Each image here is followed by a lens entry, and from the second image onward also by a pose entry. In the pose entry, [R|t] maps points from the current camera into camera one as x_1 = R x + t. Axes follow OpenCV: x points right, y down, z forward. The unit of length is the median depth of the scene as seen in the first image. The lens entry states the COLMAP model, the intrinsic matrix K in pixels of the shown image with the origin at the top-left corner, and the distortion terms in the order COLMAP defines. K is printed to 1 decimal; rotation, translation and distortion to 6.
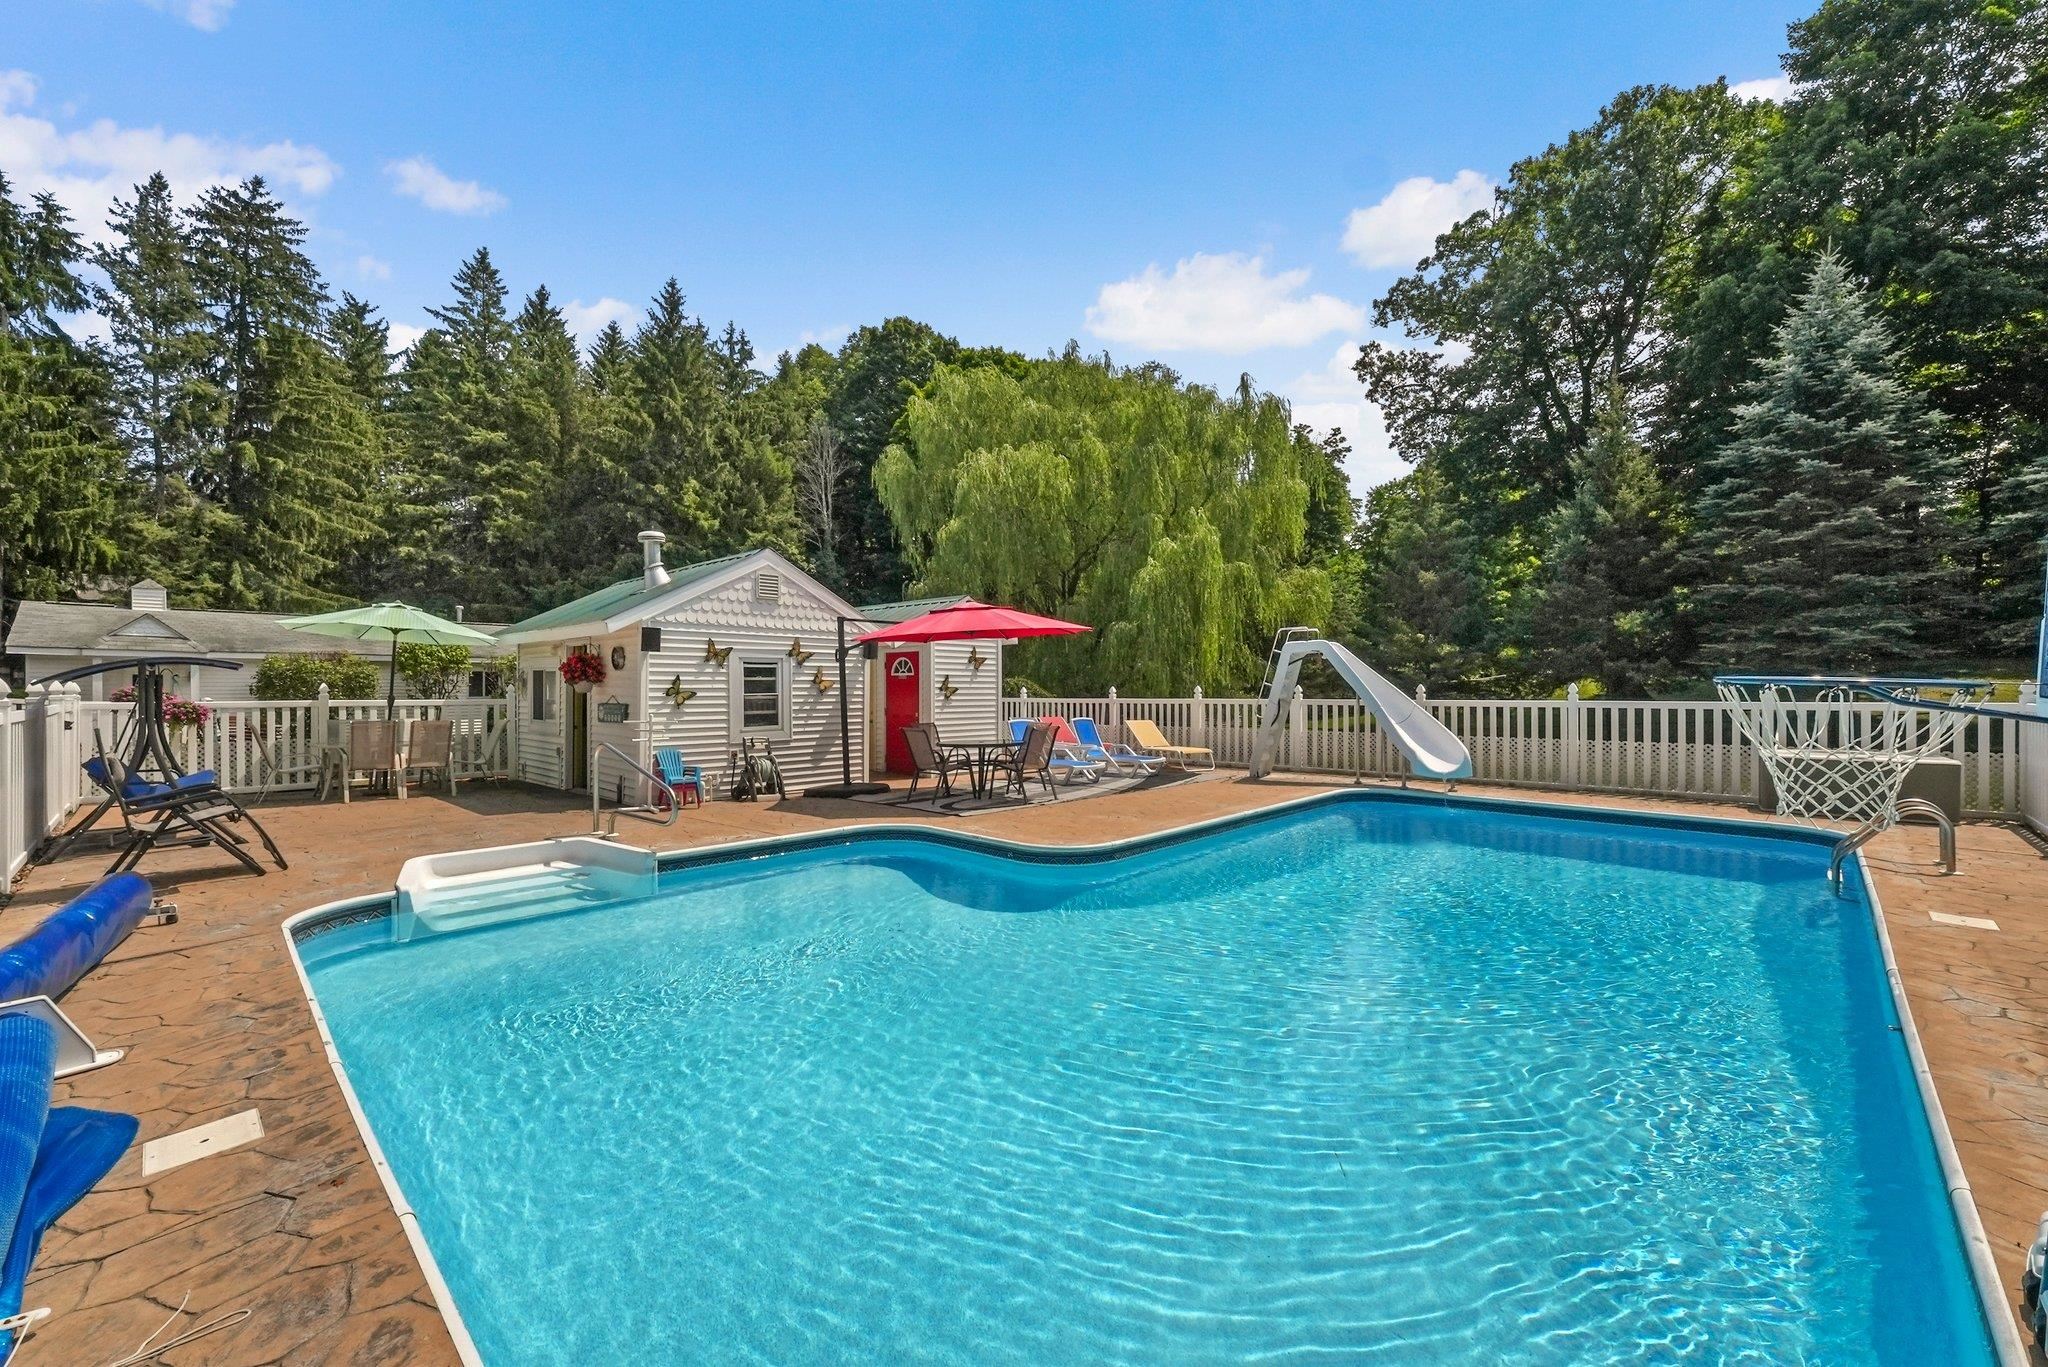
lens RADIAL K [[839.2, 0, 1025.6], [0, 839.2, 690.2], [0, 0, 1]] dist [0.001934, -0.000756]
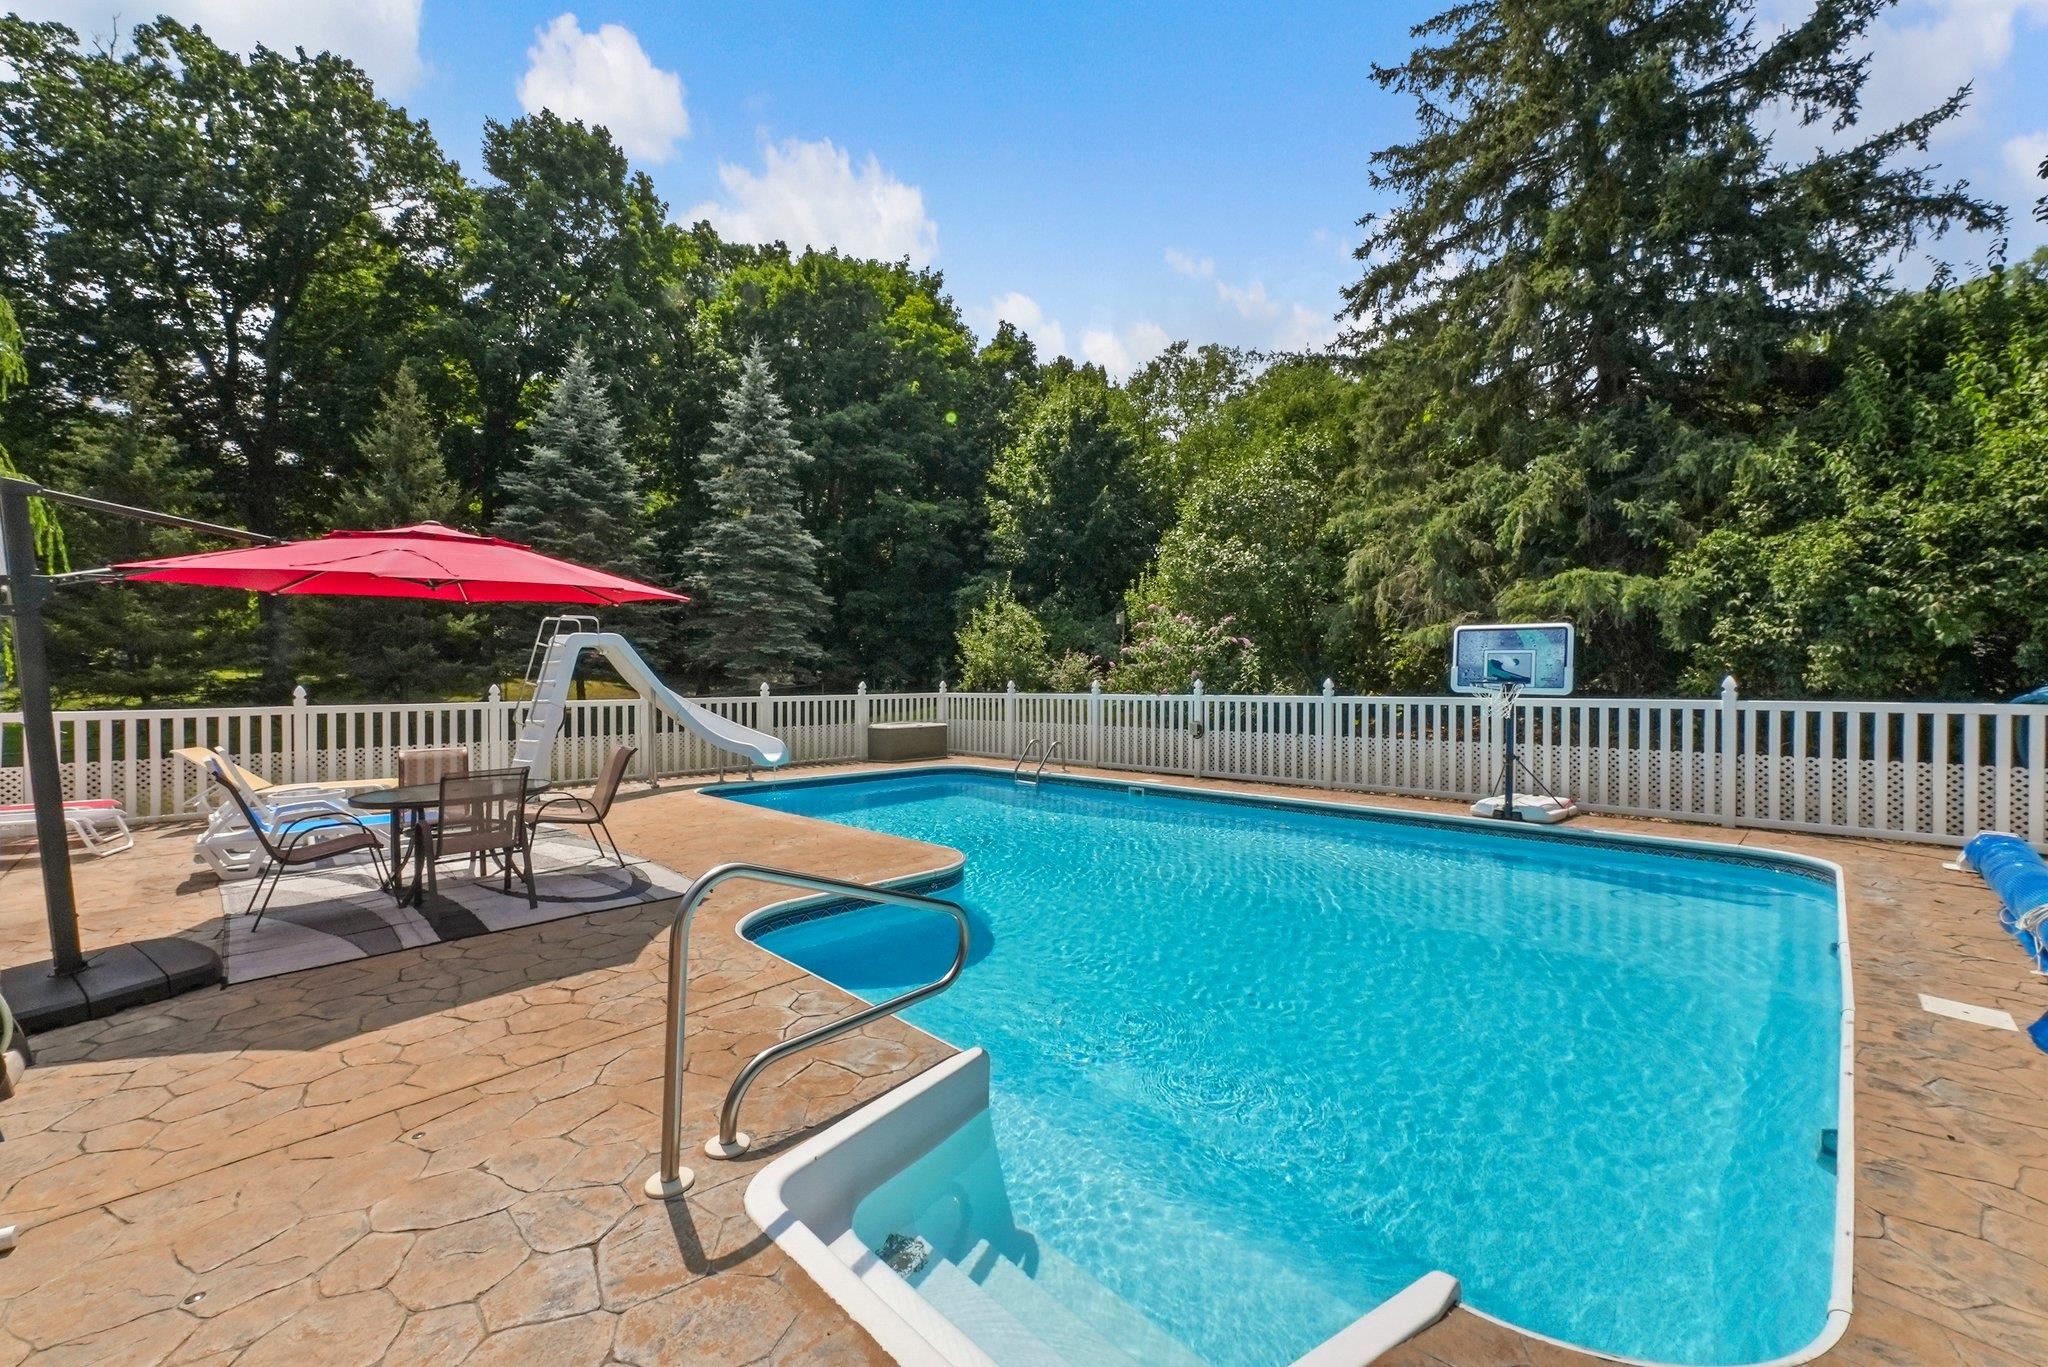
lens RADIAL K [[839.2, 0, 1022.1], [0, 839.2, 684.9], [0, 0, 1]] dist [0.001934, -0.000756]
pose [[-0.005464, 0.002275, 0.999982, -0.646867], [0.010333, 0.999944, -0.002218, 0.002941], [-0.999932, 0.010321, -0.005487, 0.702877]]
